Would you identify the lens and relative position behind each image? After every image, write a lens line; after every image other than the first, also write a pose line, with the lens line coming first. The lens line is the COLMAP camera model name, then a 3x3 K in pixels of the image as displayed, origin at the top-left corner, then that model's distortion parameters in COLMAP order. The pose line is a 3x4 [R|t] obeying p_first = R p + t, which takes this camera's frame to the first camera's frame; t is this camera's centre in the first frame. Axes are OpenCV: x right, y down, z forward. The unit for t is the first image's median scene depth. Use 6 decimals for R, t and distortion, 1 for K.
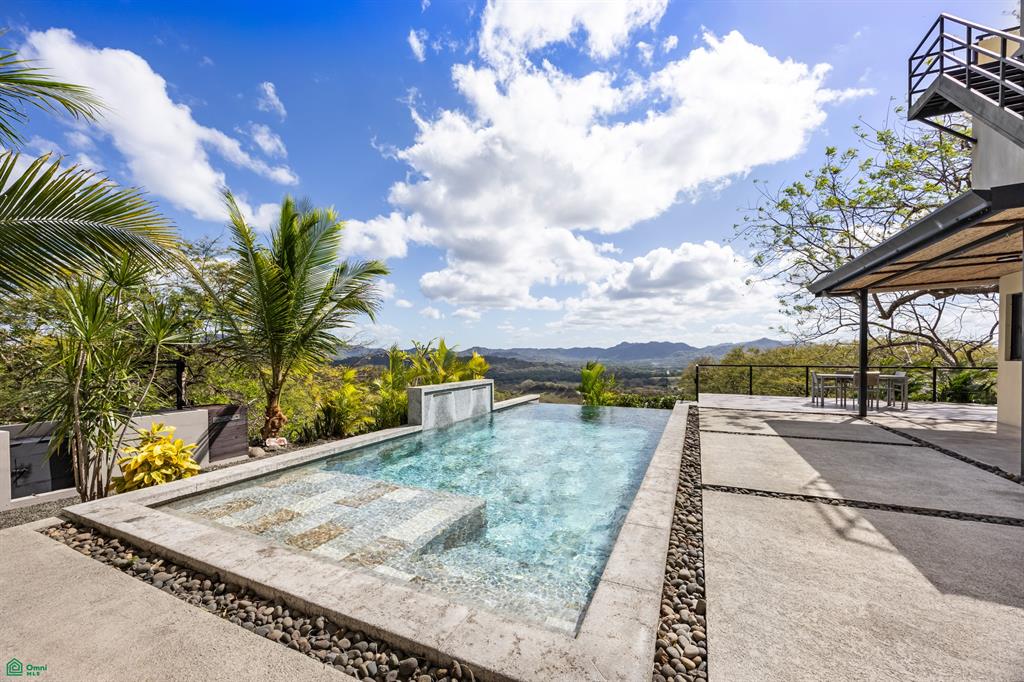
lens RADIAL K [[398.5, 0, 508.3], [0, 398.5, 356.4], [0, 0, 1]] dist [0.000189, -0.000089]
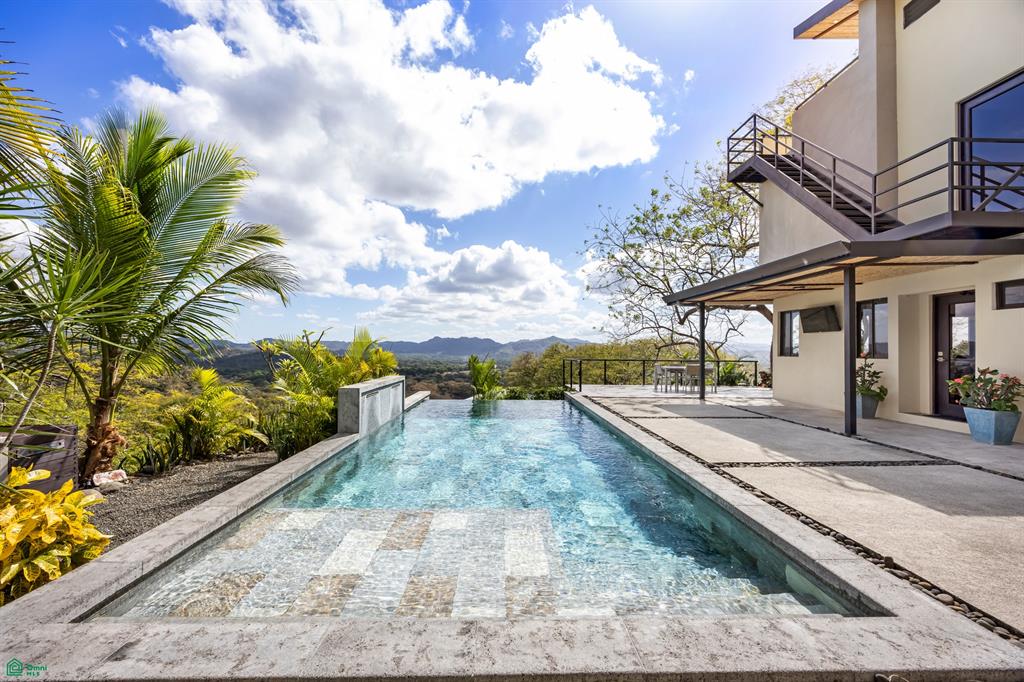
lens RADIAL K [[403.5, 0, 512.0], [0, 403.5, 341.0], [0, 0, 1]] dist [-0.000396, 0.000087]
pose [[0.891452, 0.020876, 0.452634, -0.279138], [-0.010683, 0.999629, -0.025064, 0.000927], [-0.452989, 0.017508, 0.891344, 0.105029]]
